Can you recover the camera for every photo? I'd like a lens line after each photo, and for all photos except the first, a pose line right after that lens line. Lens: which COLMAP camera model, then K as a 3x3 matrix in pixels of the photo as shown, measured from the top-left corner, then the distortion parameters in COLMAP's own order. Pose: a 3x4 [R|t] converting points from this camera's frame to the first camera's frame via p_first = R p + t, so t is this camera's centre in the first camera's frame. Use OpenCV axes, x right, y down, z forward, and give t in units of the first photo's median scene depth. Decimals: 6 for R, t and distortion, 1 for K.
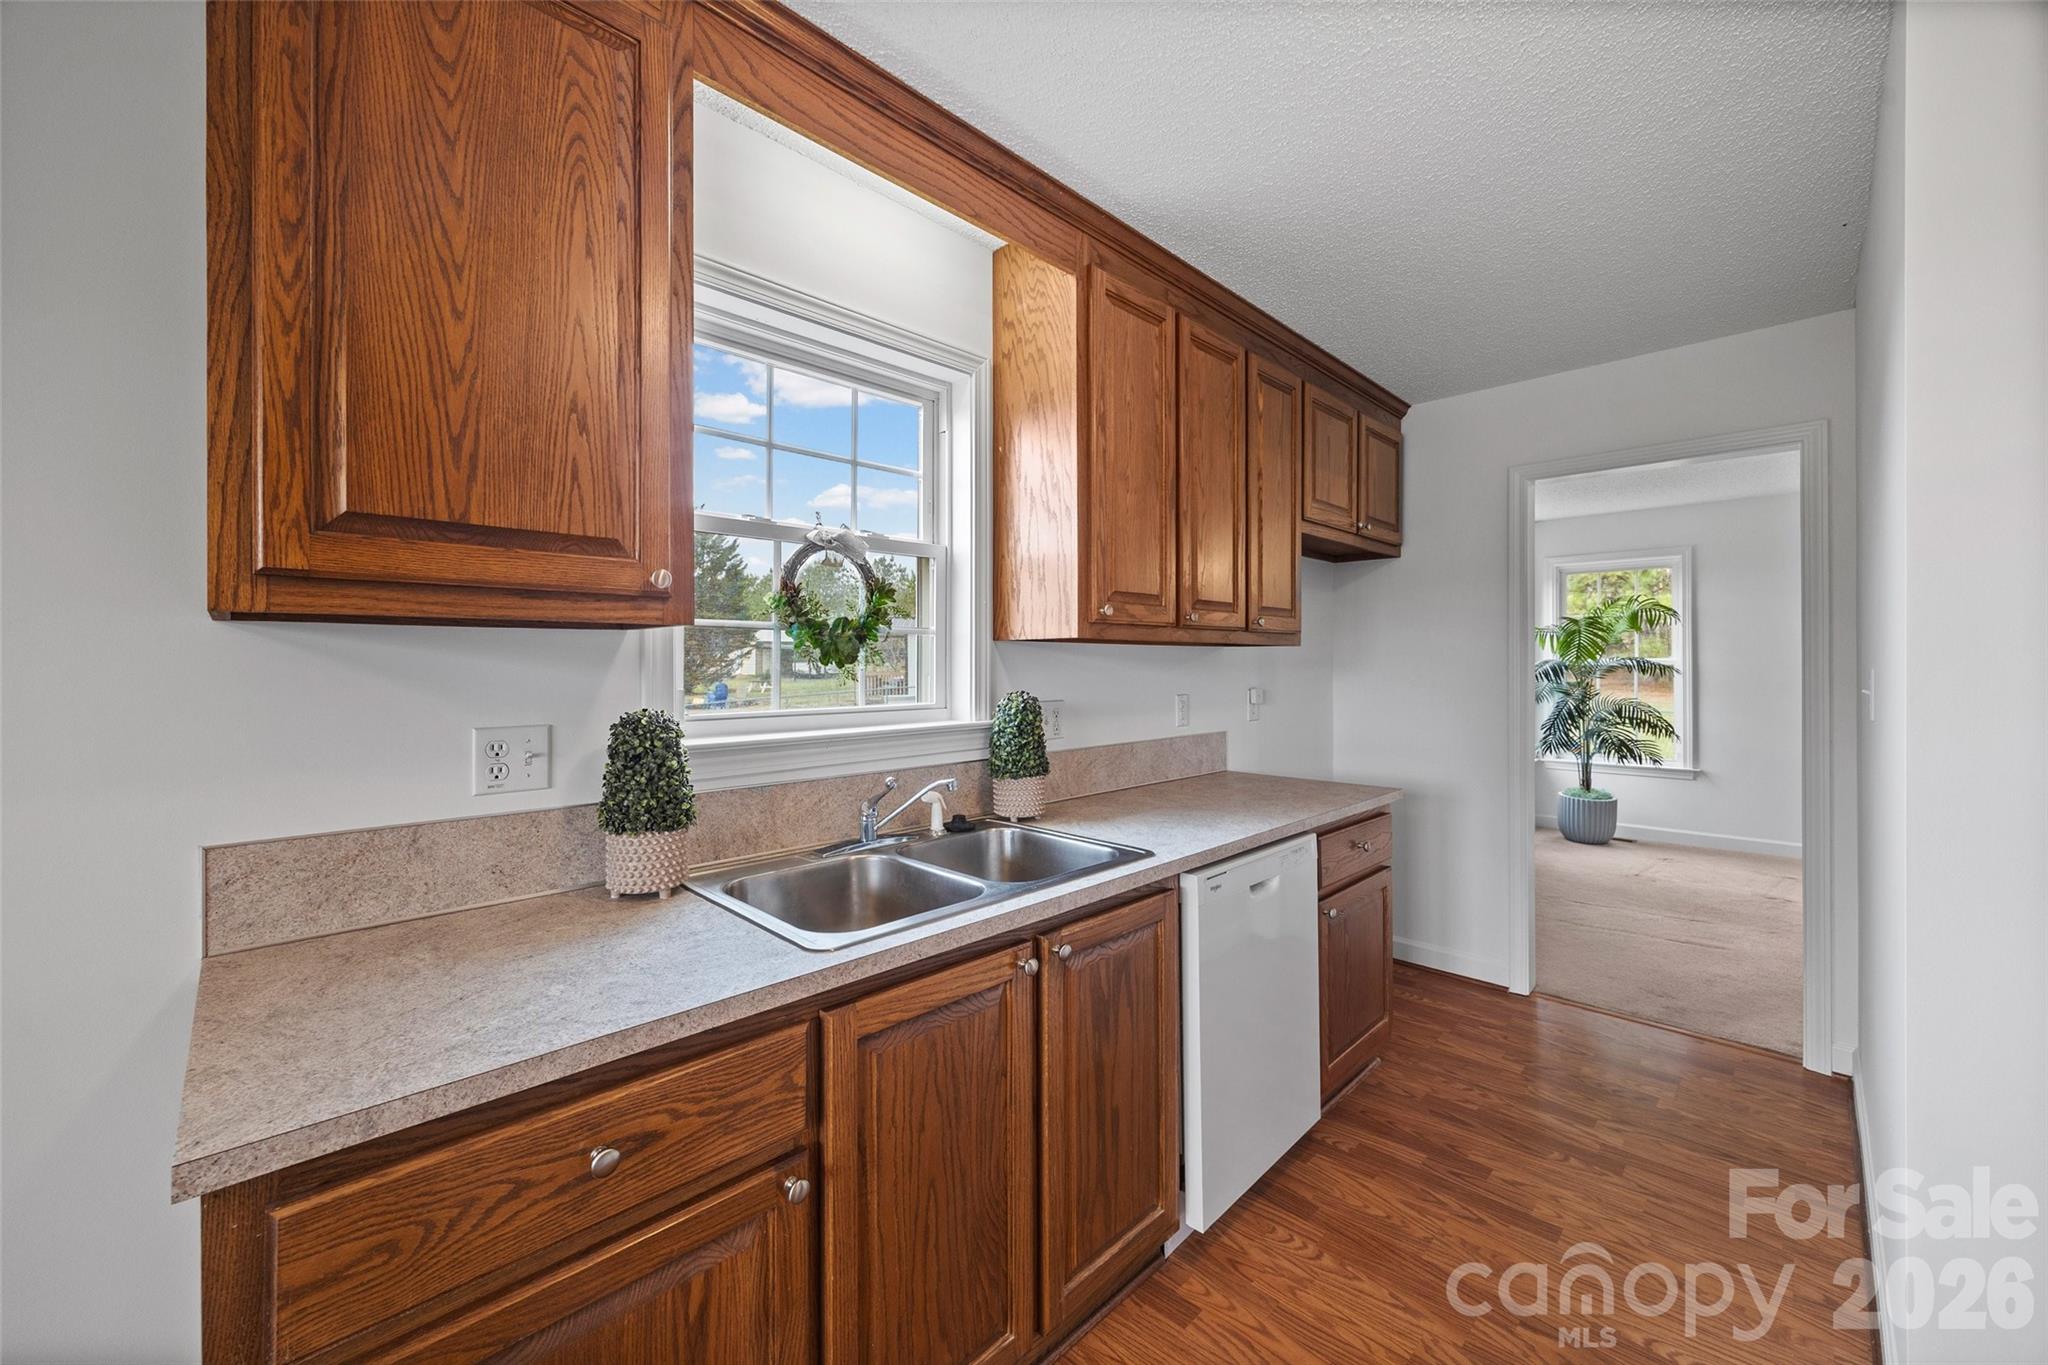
lens RADIAL K [[790.4, 0, 1012.2], [0, 790.4, 666.7], [0, 0, 1]] dist [-0.000363, 0.000437]
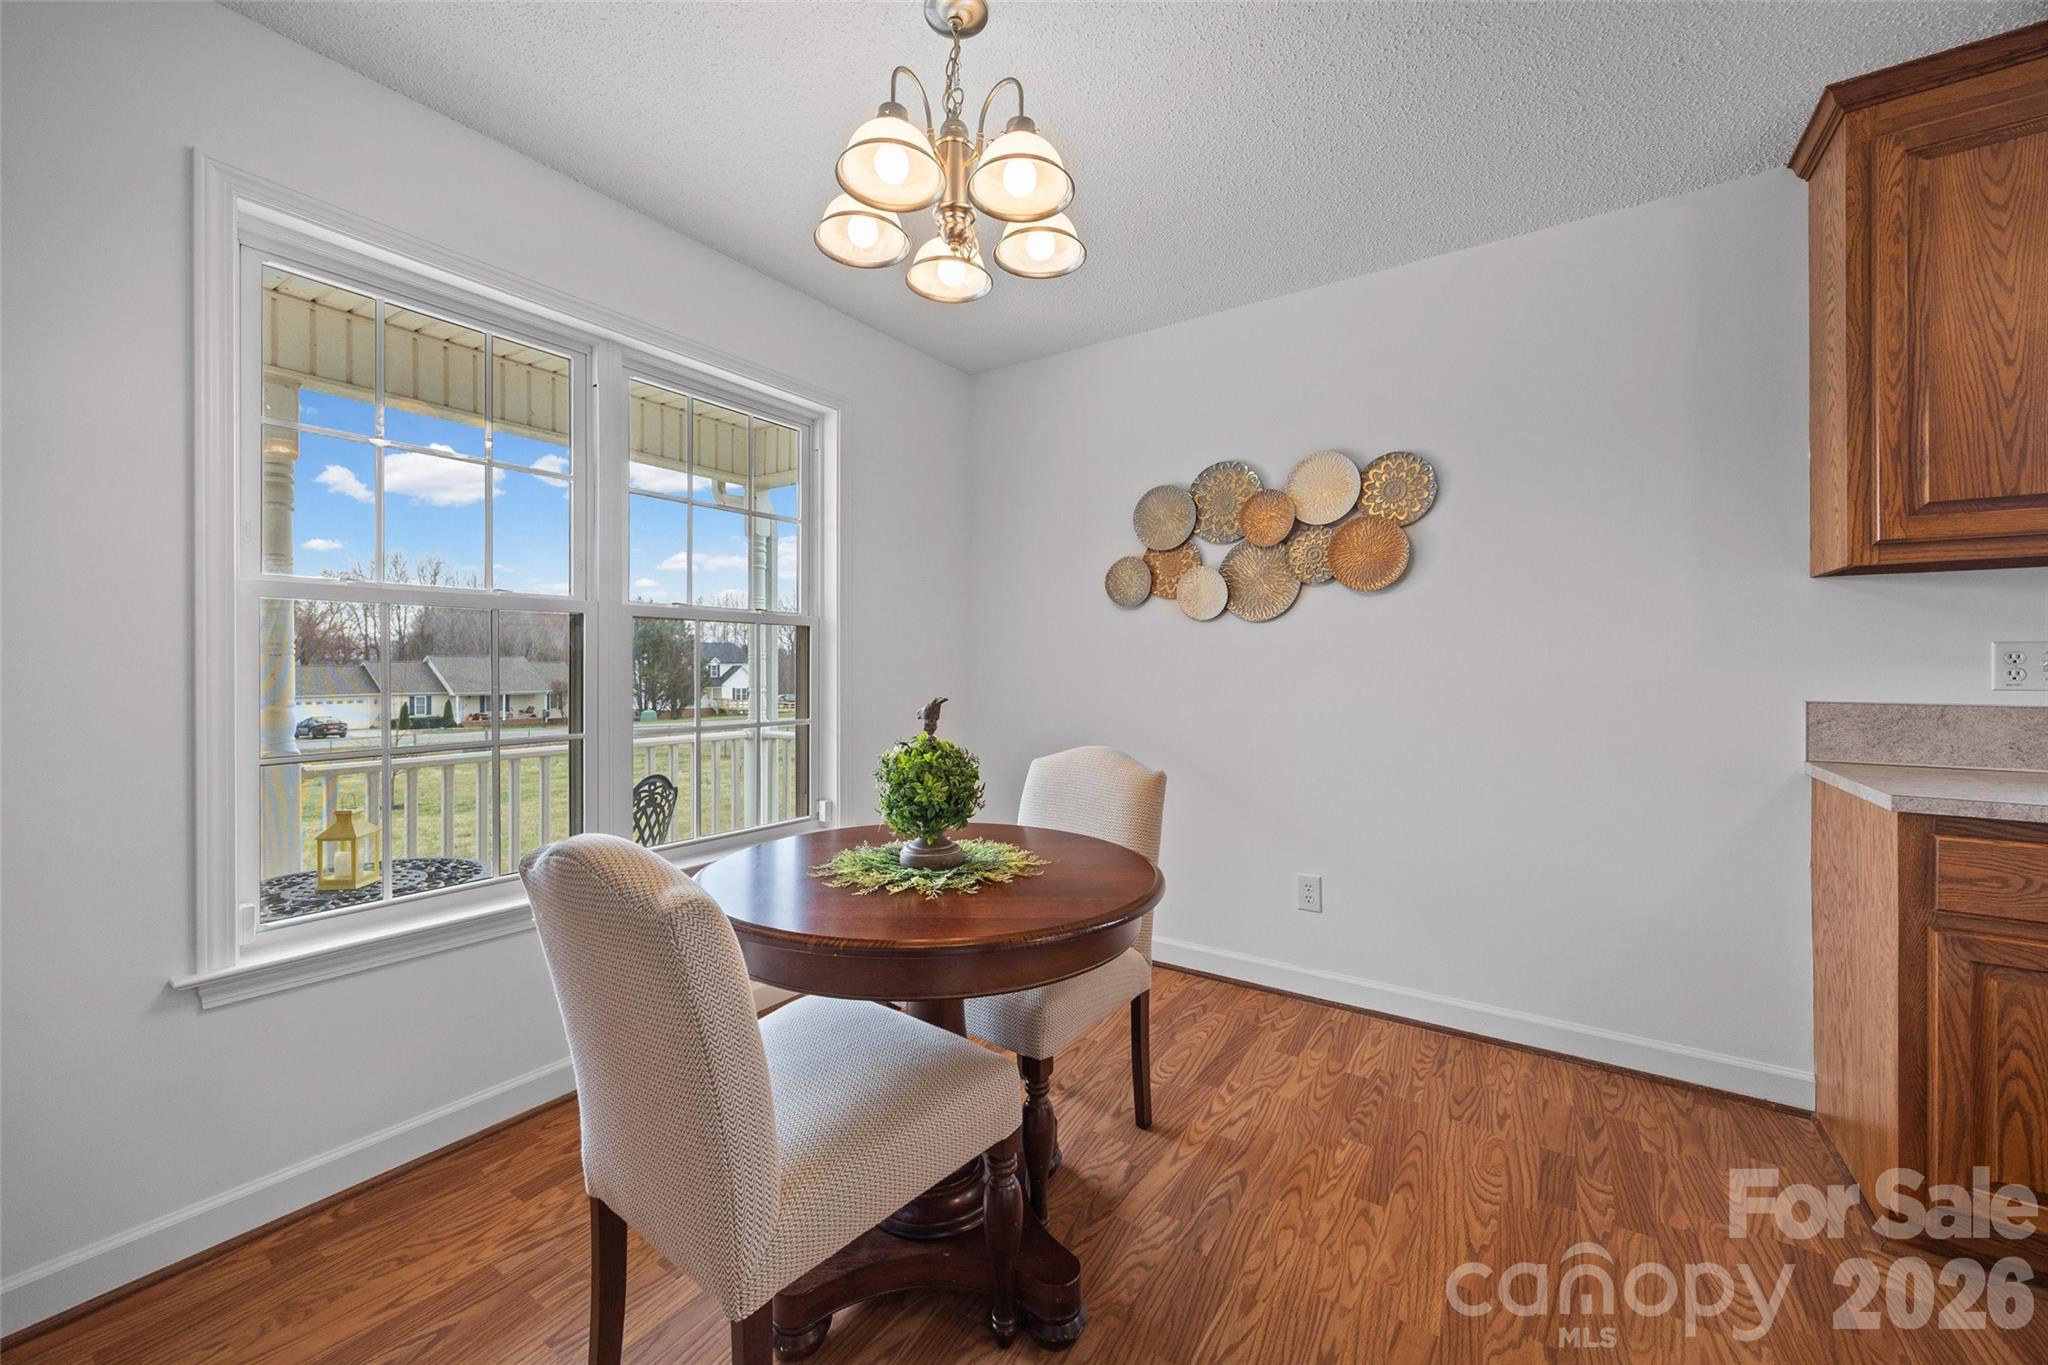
lens RADIAL K [[790.4, 0, 1013.0], [0, 790.4, 667.9], [0, 0, 1]] dist [-0.000363, 0.000437]
pose [[0.199790, -0.001668, -0.979837, 0.448992], [-0.004438, 0.999987, -0.002608, 0.176301], [0.979829, 0.004869, 0.199780, -1.278817]]
